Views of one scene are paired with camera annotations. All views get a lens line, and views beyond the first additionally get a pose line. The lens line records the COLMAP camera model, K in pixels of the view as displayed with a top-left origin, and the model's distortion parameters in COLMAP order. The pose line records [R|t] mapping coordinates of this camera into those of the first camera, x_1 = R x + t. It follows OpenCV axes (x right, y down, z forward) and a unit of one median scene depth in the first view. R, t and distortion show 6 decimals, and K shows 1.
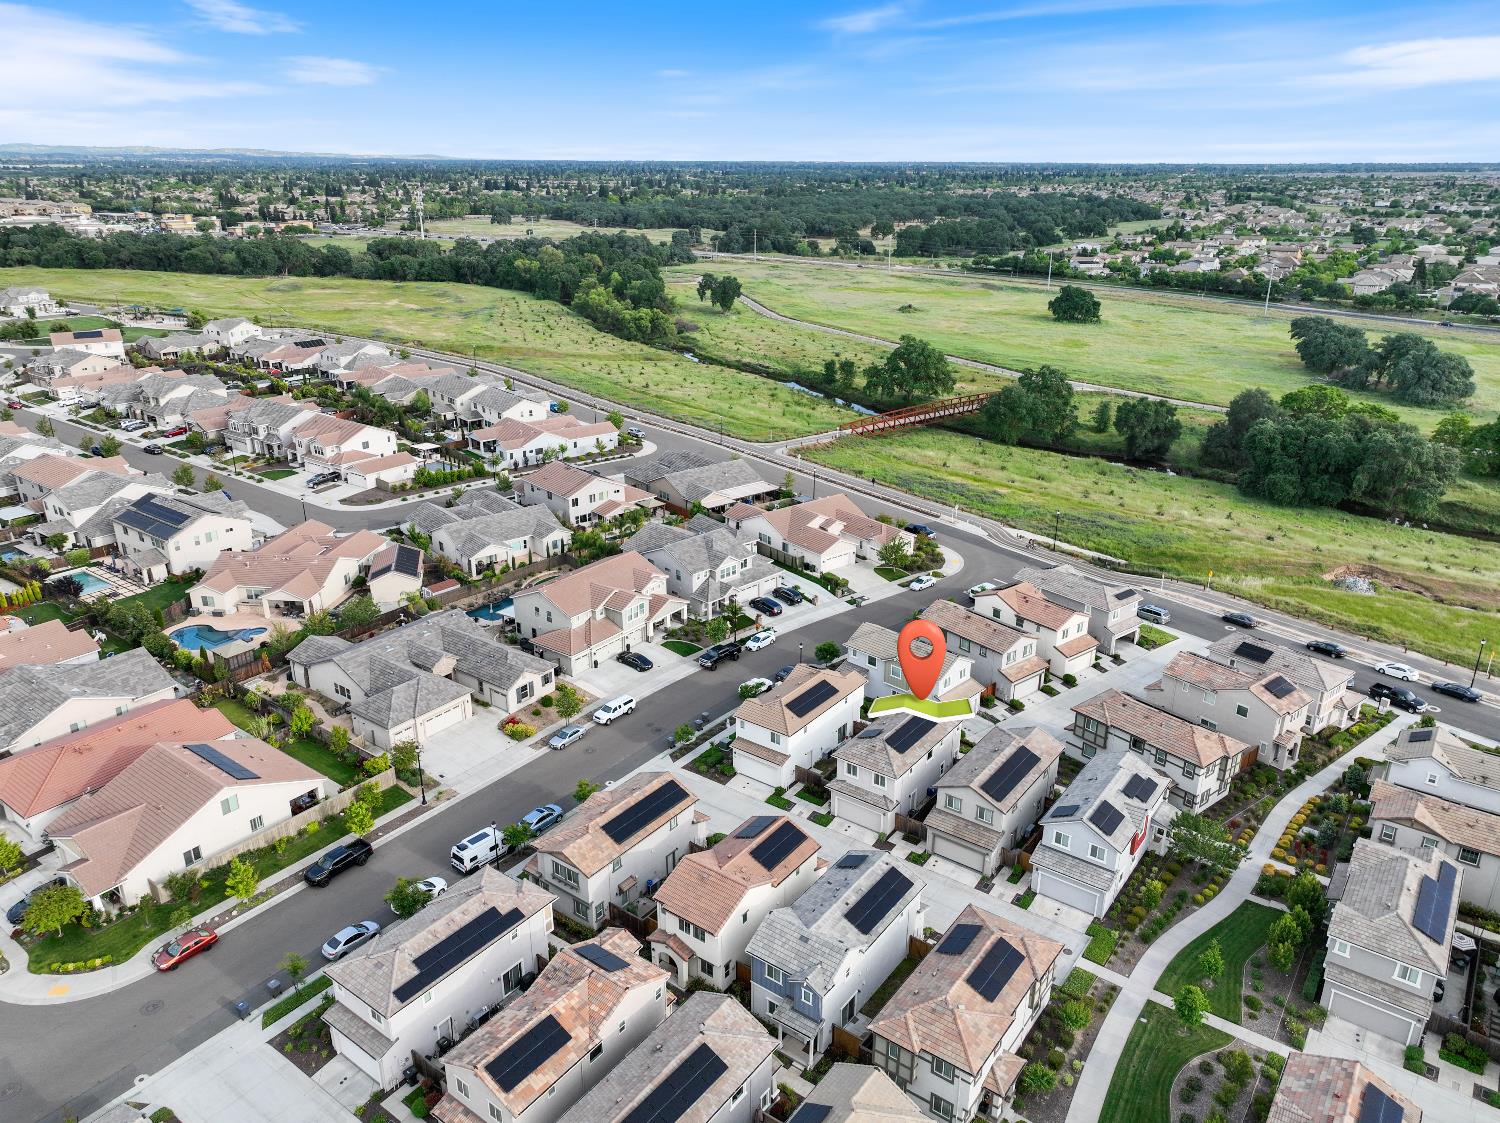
lens RADIAL K [[1057.4, 0, 750.1], [0, 1057.4, 559.5], [0, 0, 1]] dist [-0.004669, 0.024238]
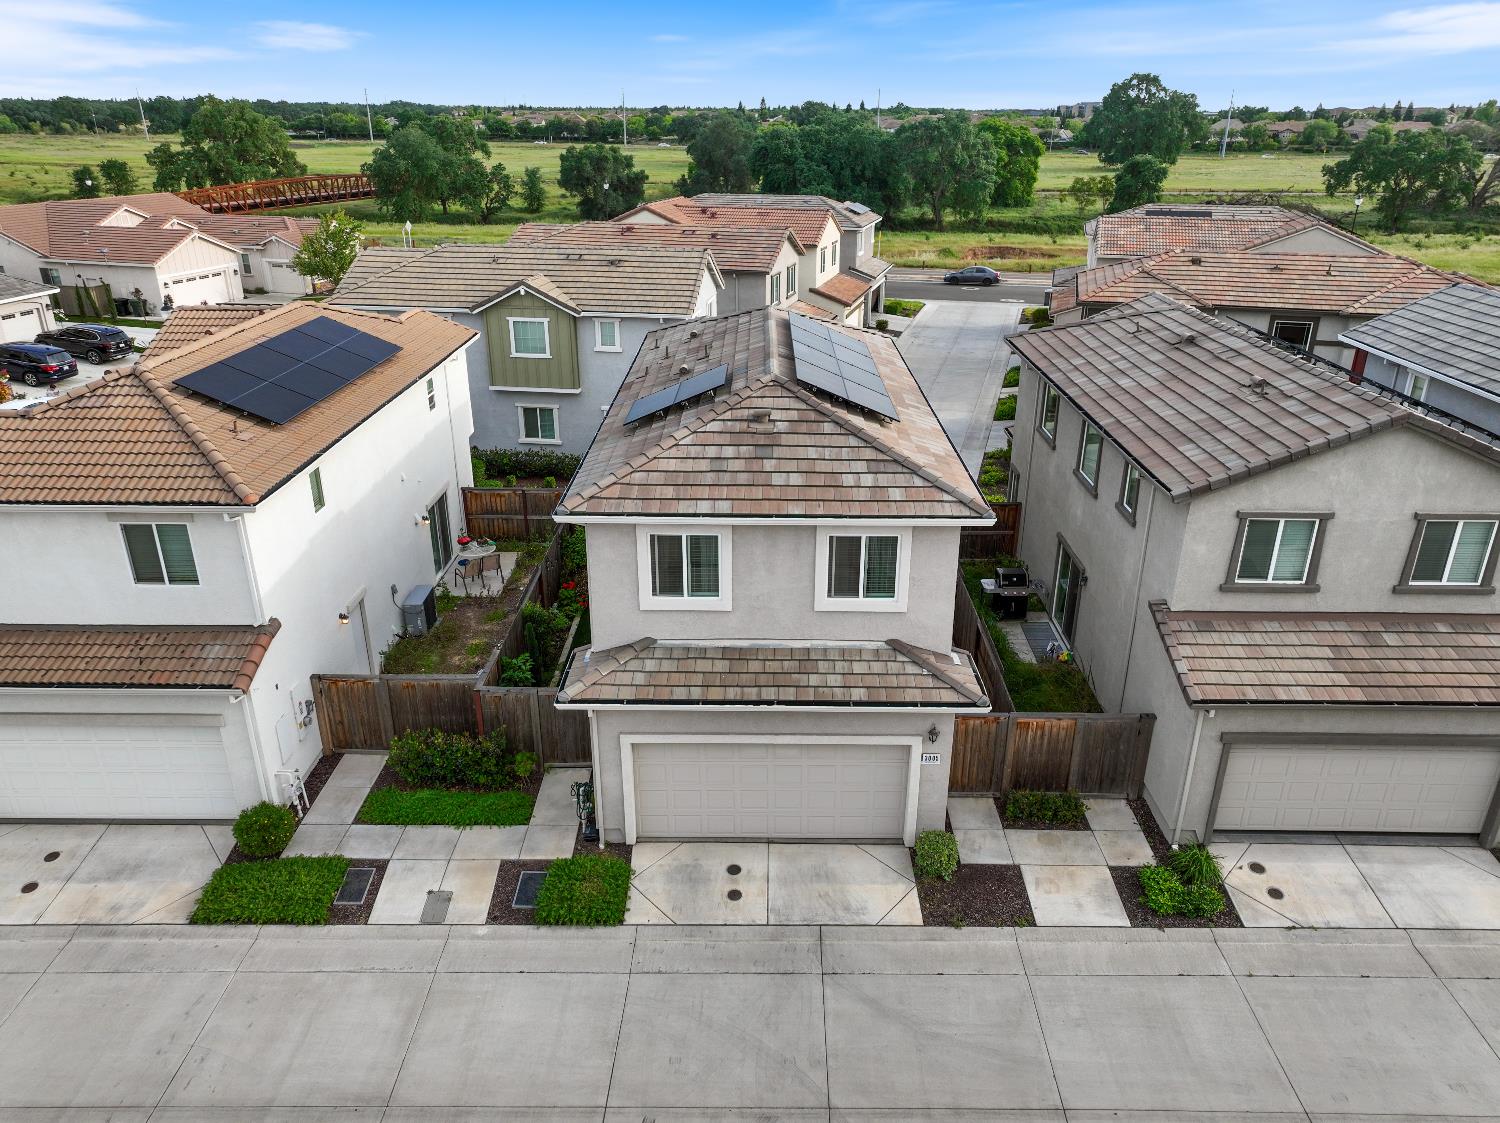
lens RADIAL K [[1057.4, 0, 750.3], [0, 1057.4, 559.6], [0, 0, 1]] dist [-0.004669, 0.024238]
pose [[0.809257, -0.228485, 0.541200, 0.007759], [0.206630, 0.973103, 0.101853, 0.171161], [-0.549915, 0.029403, 0.834703, 0.793809]]
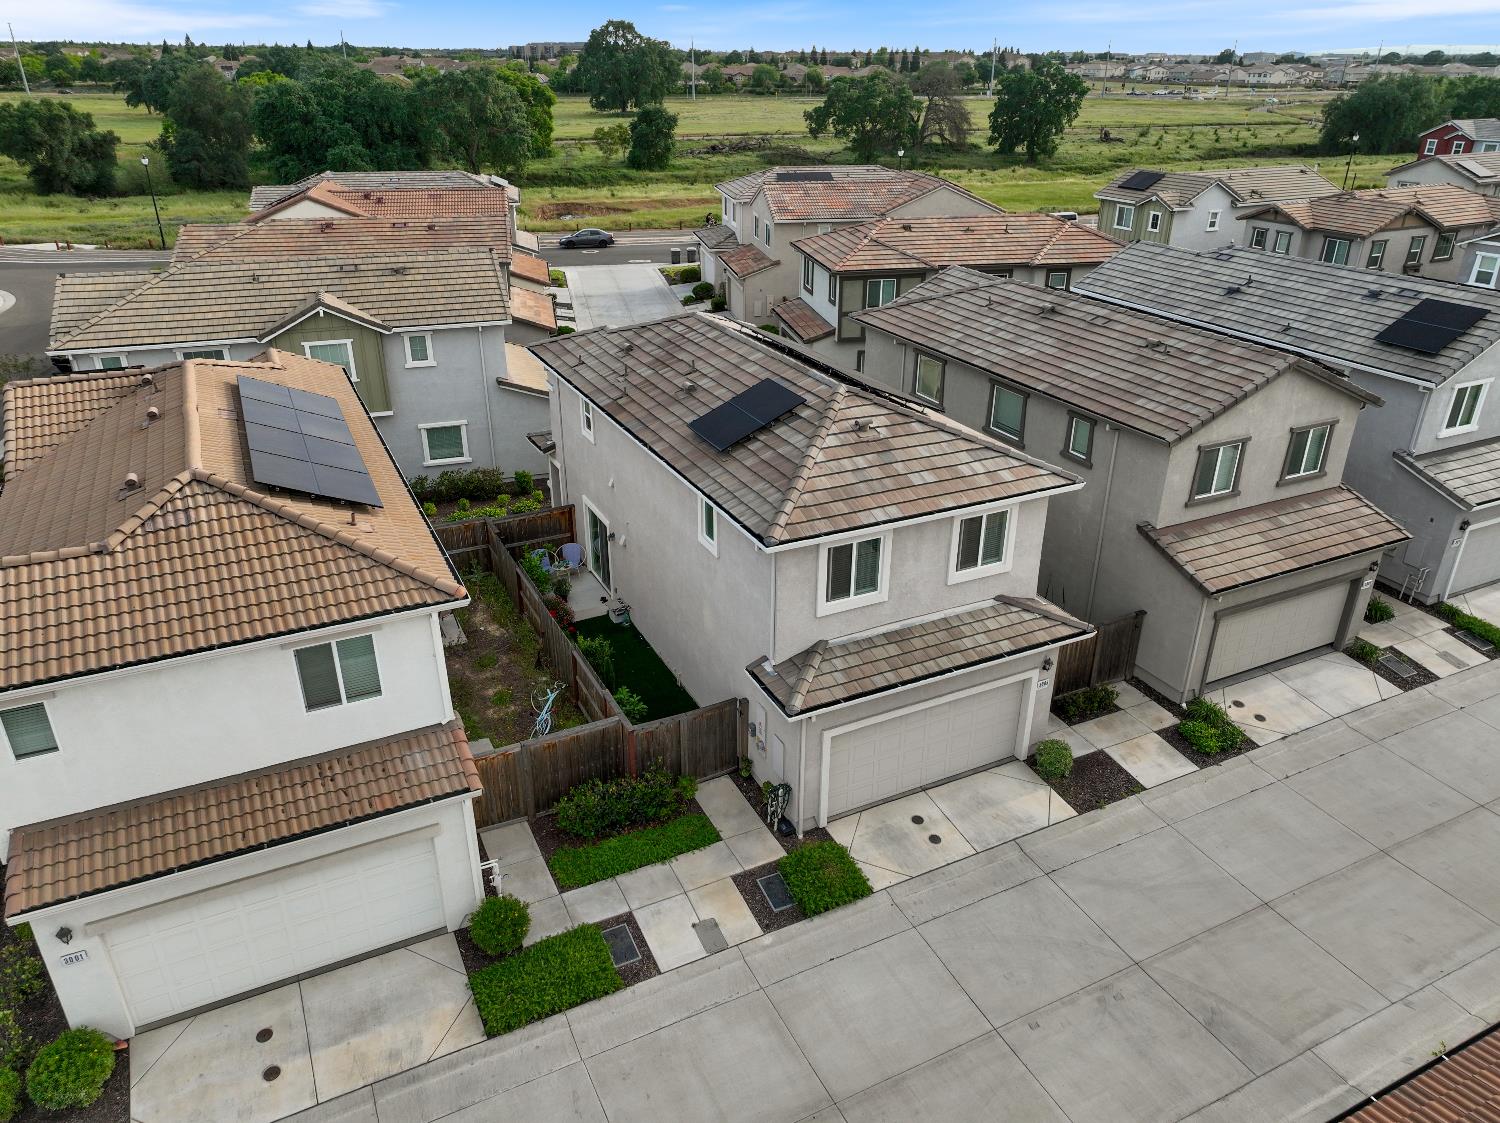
lens RADIAL K [[1057.4, 0, 748.8], [0, 1057.4, 561.9], [0, 0, 1]] dist [-0.004669, 0.024238]
pose [[0.454576, -0.386697, 0.802388, -0.068379], [0.312665, 0.912793, 0.262771, 0.130660], [-0.834027, 0.131429, 0.535841, 0.855061]]
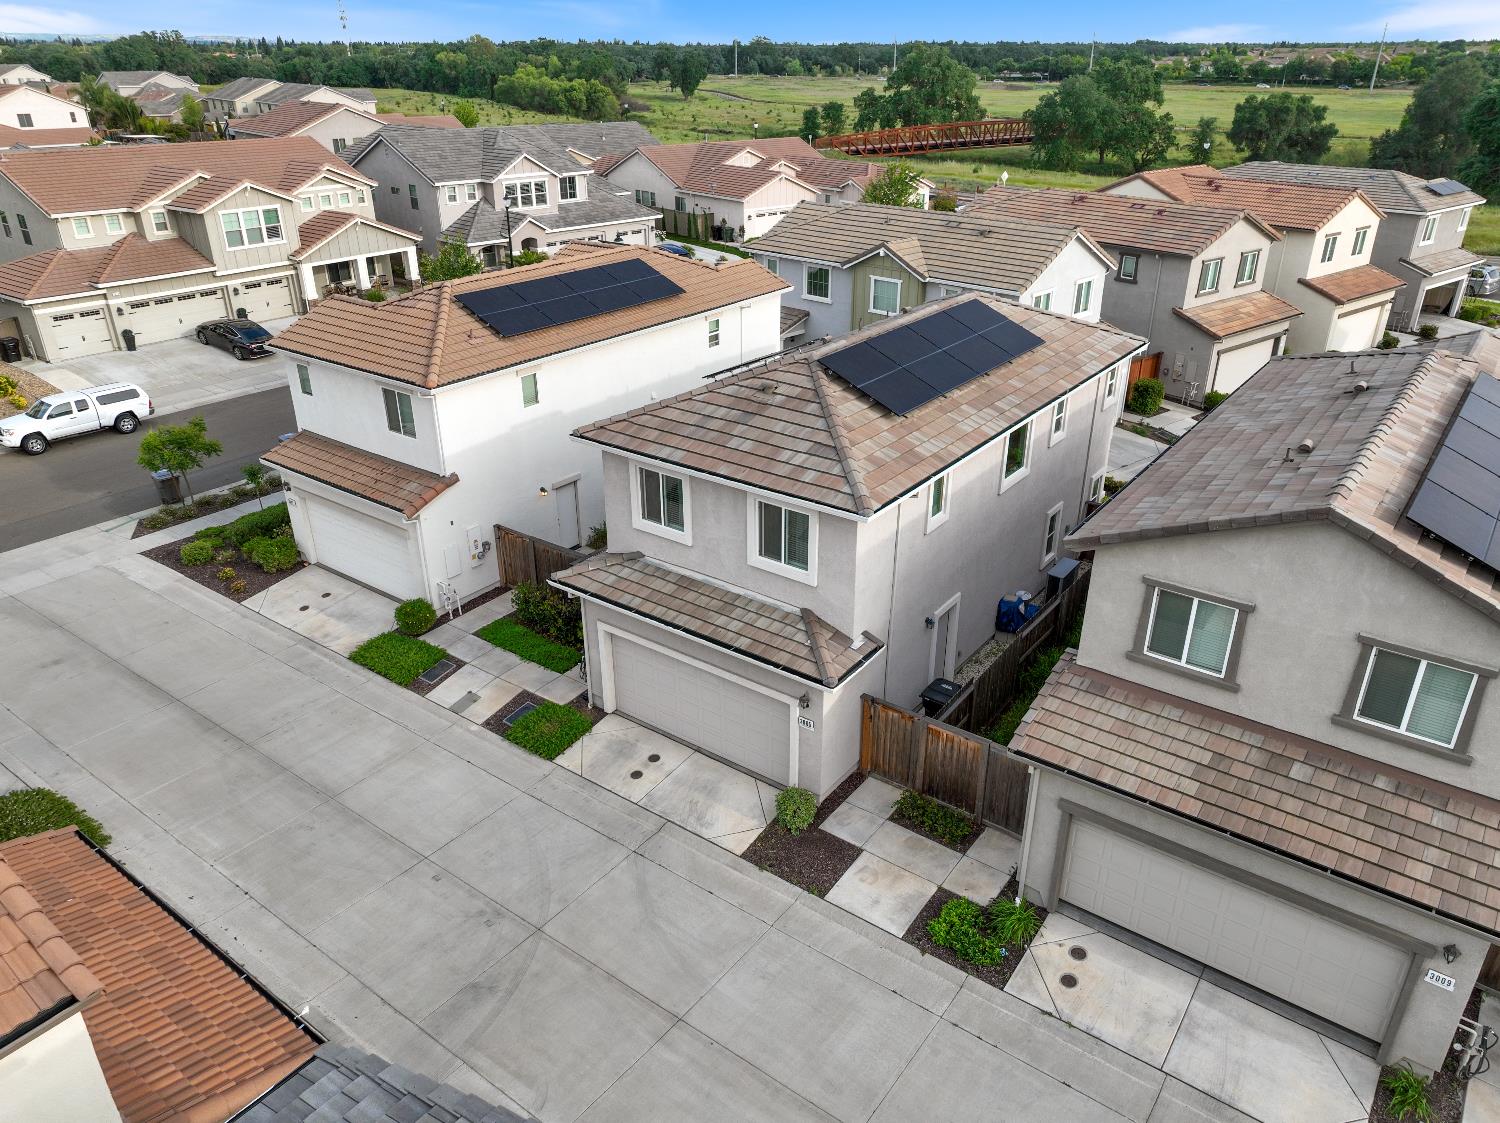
lens RADIAL K [[1057.4, 0, 751.0], [0, 1057.4, 557.7], [0, 0, 1]] dist [-0.004669, 0.024238]
pose [[0.999992, -0.002819, -0.002904, 0.108076], [0.003056, 0.996350, 0.085305, 0.181116], [0.002653, -0.085313, 0.996351, 0.738522]]
